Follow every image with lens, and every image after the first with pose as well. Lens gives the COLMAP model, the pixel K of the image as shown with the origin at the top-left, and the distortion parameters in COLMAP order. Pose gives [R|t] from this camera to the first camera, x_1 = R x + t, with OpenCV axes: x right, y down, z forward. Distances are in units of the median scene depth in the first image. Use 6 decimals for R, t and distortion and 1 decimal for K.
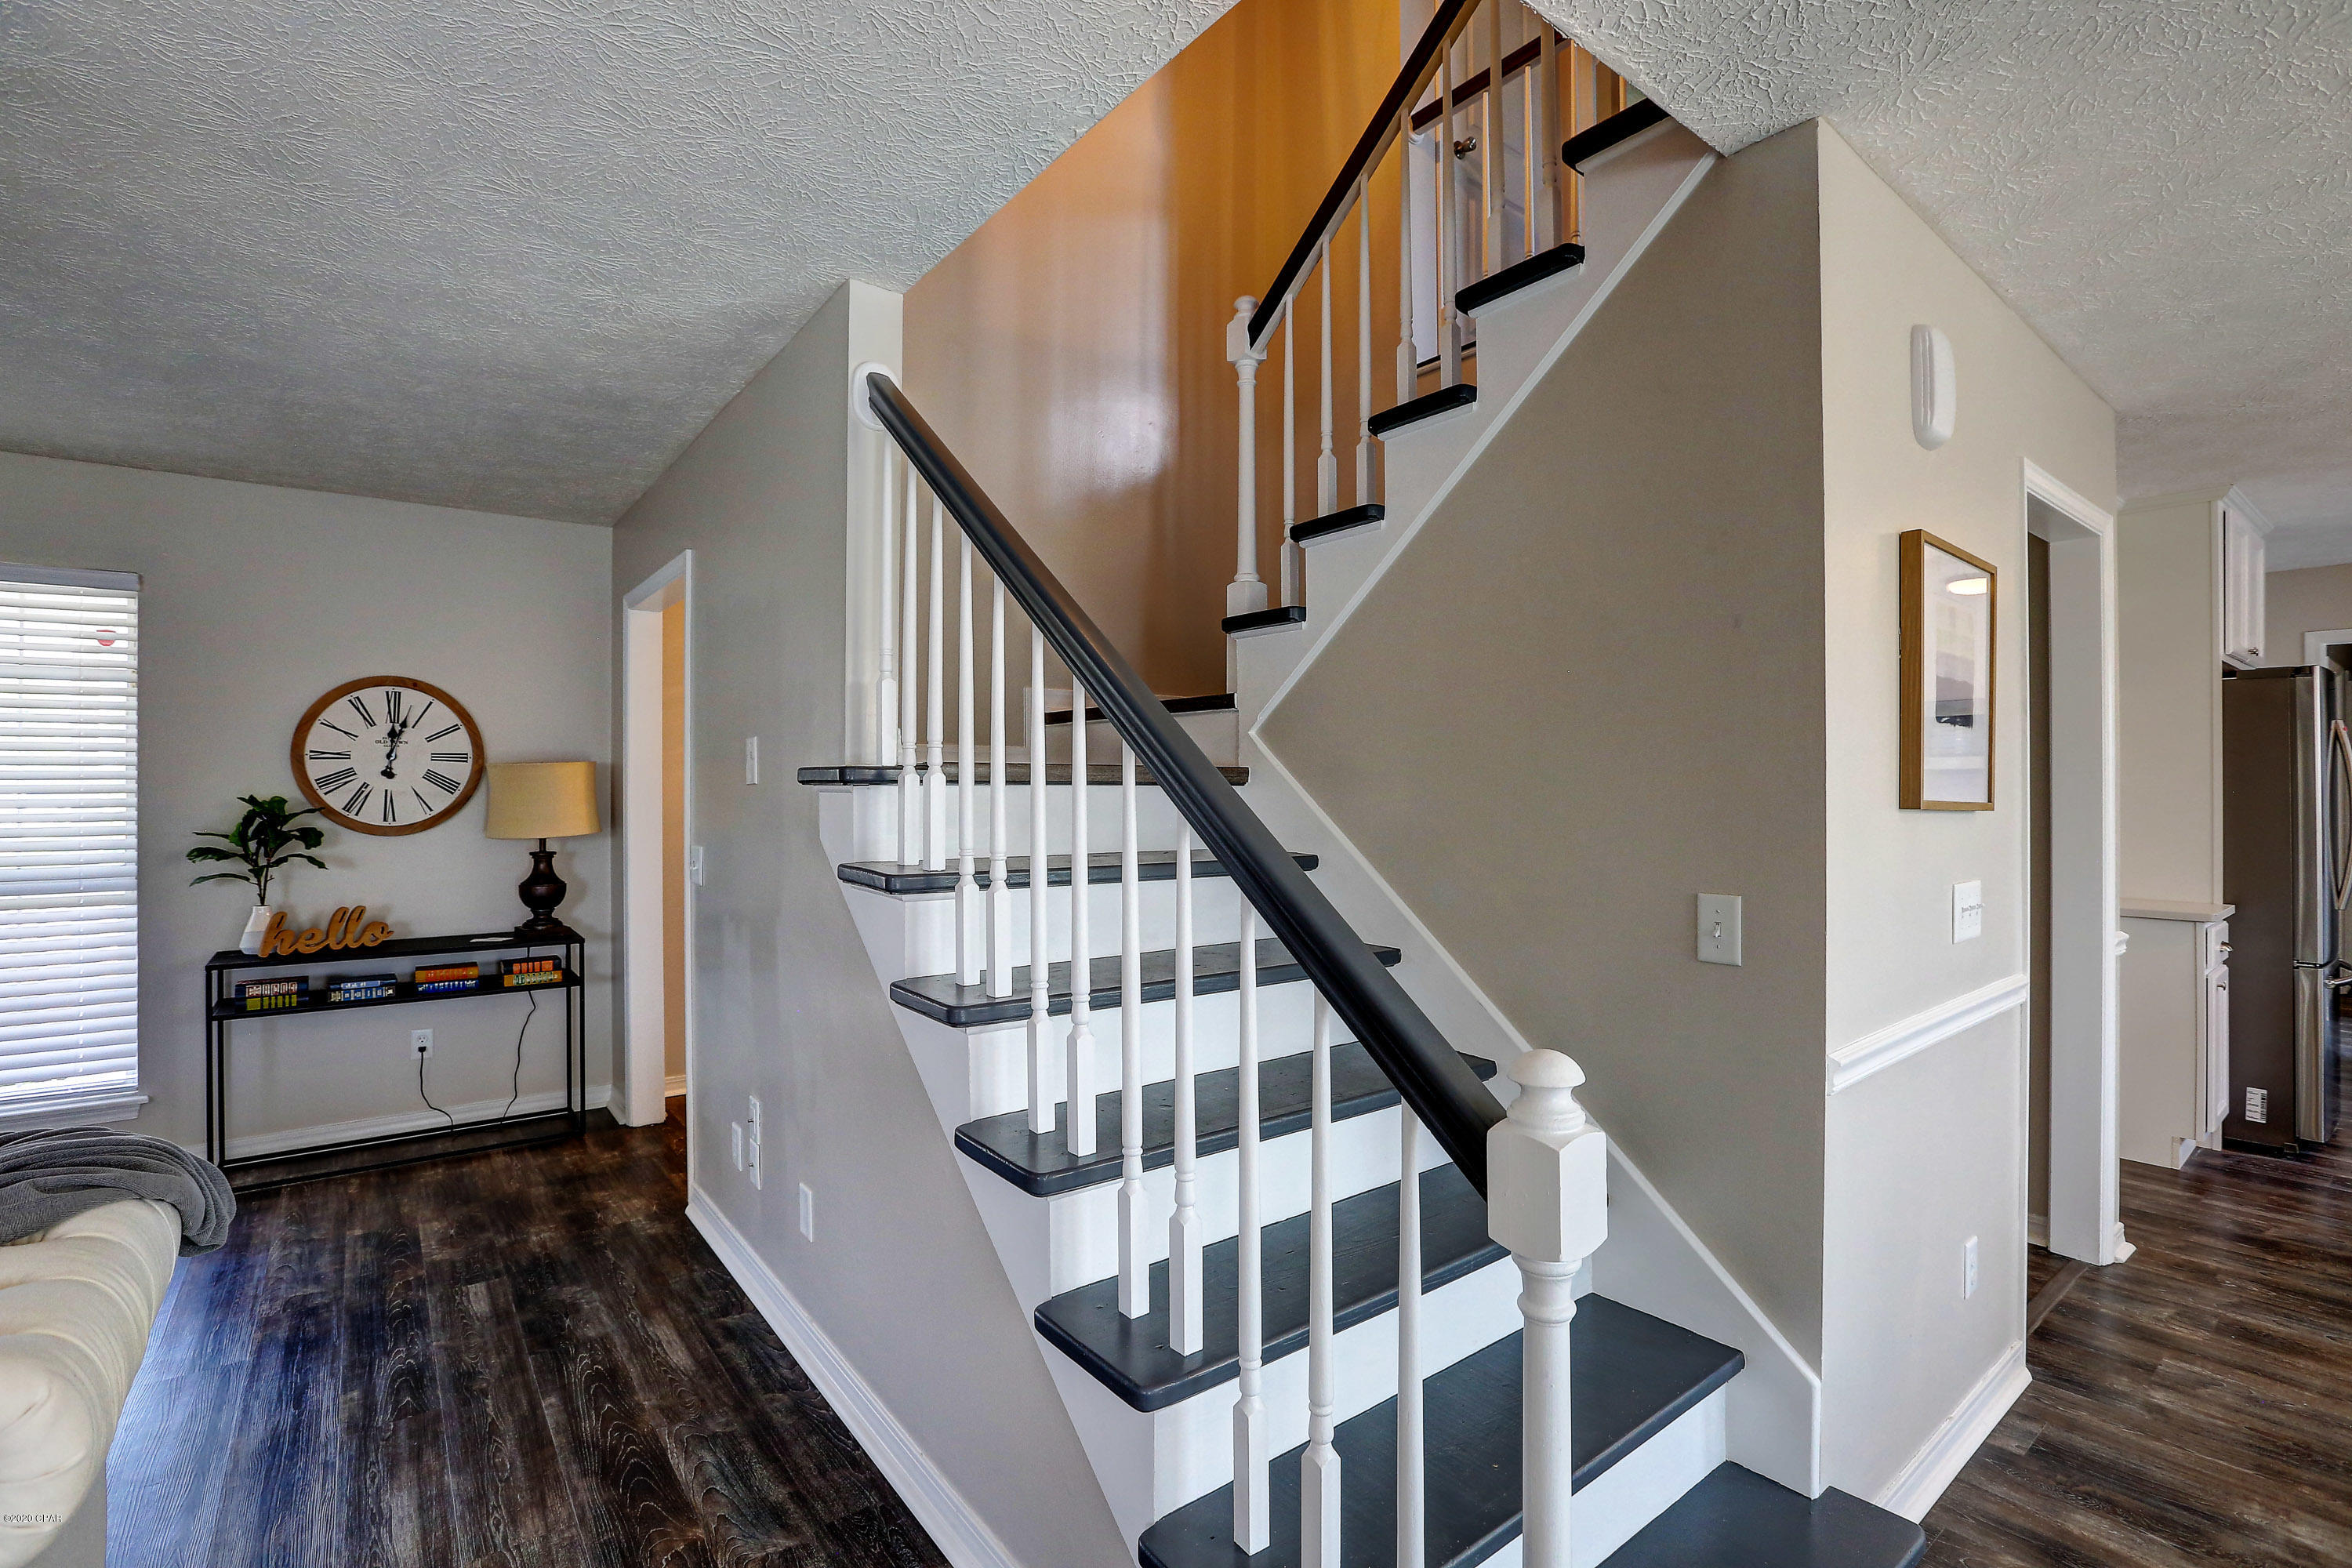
lens RADIAL K [[1071.8, 0, 1182.1], [0, 1071.8, 778.5], [0, 0, 1]] dist [-0.053631, 0.016906]
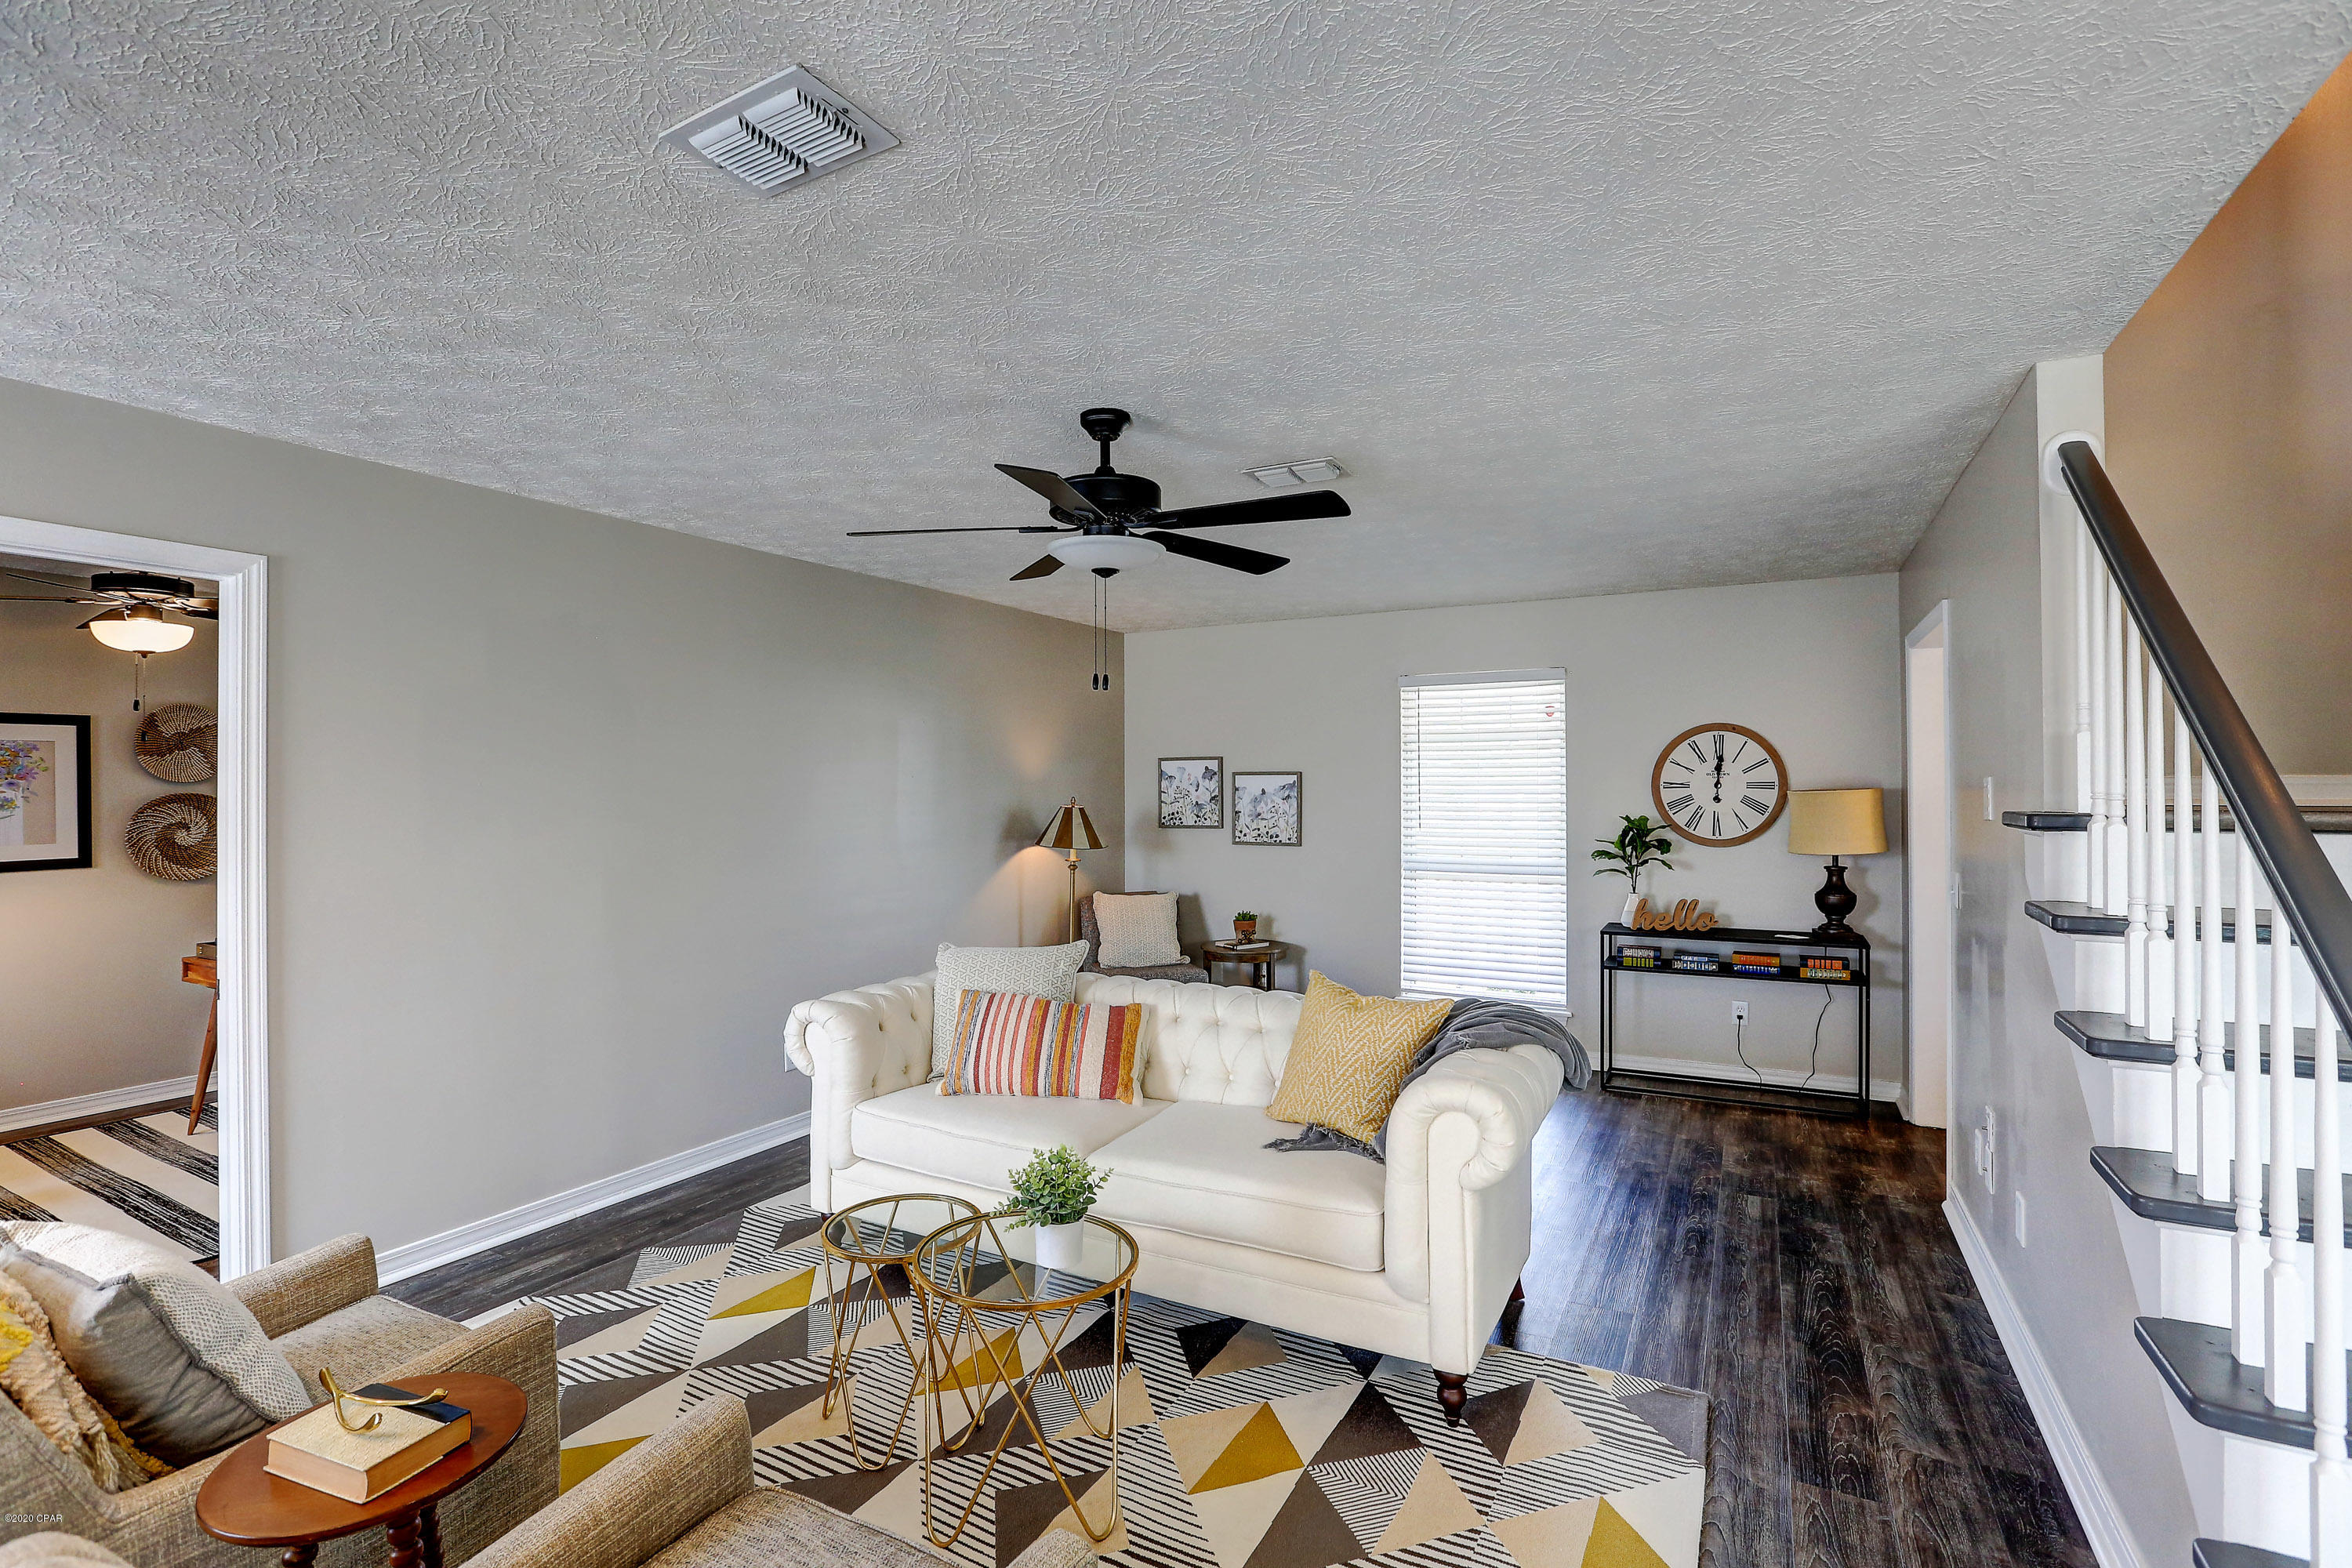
lens RADIAL K [[1071.8, 0, 1182.1], [0, 1071.8, 778.5], [0, 0, 1]] dist [-0.053631, 0.016906]
pose [[0.405669, -0.009689, -0.913969, 0.198353], [0.006635, 0.999949, -0.007655, -0.028353], [0.913996, -0.002959, 0.405712, -0.157828]]
